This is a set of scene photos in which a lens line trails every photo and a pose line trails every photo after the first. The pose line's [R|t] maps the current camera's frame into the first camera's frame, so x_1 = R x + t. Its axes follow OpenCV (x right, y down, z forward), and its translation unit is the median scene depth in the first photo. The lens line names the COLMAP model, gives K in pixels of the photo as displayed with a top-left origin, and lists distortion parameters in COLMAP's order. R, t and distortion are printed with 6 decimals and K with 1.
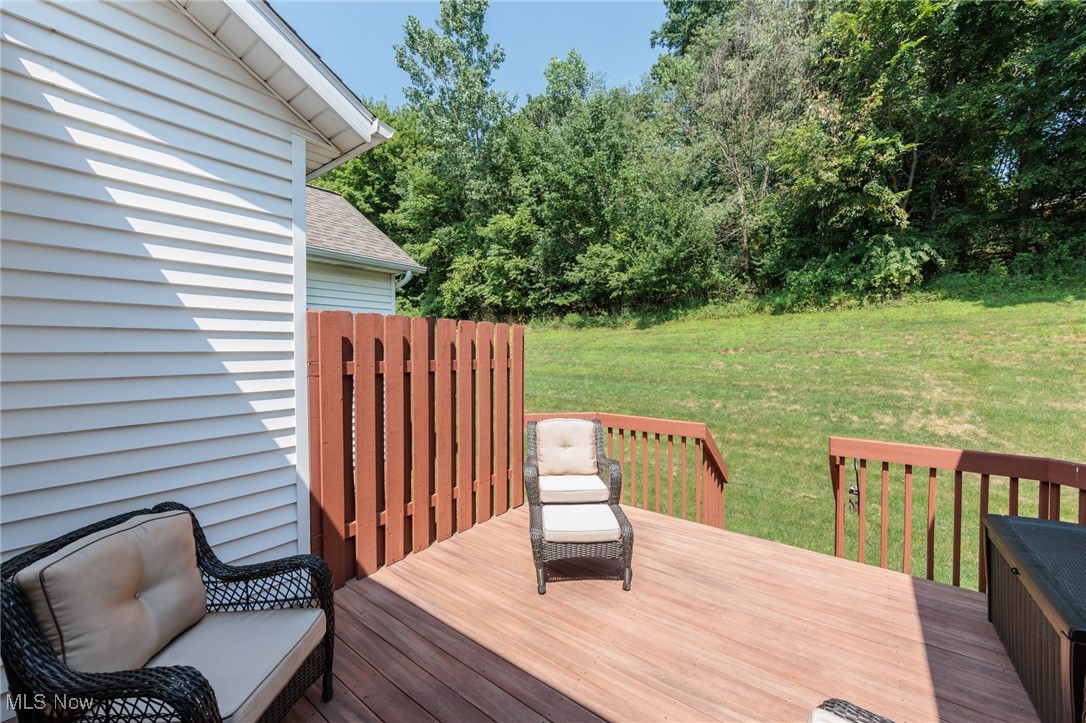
lens RADIAL K [[425.6, 0, 538.5], [0, 425.6, 361.9], [0, 0, 1]] dist [-0.003828, 0.000161]
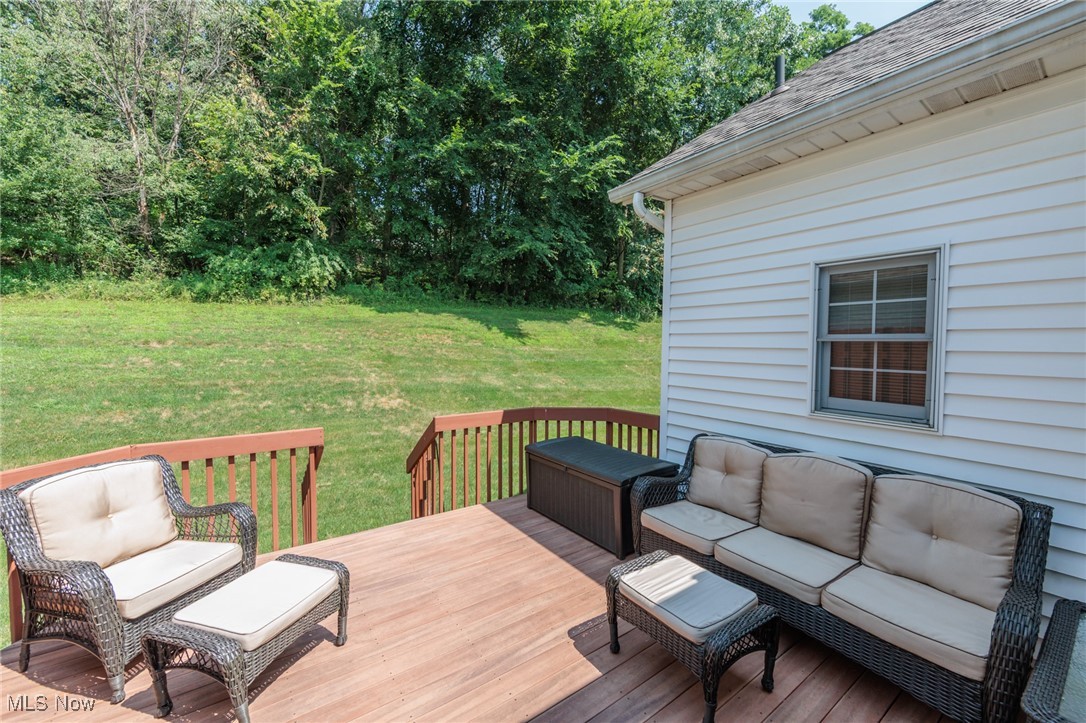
lens RADIAL K [[425.6, 0, 549.5], [0, 425.6, 359.3], [0, 0, 1]] dist [-0.003828, 0.000161]
pose [[0.285988, -0.030647, 0.957743, -0.107340], [0.020187, 0.999459, 0.025953, -0.003664], [-0.958020, 0.011912, 0.286452, 0.095955]]
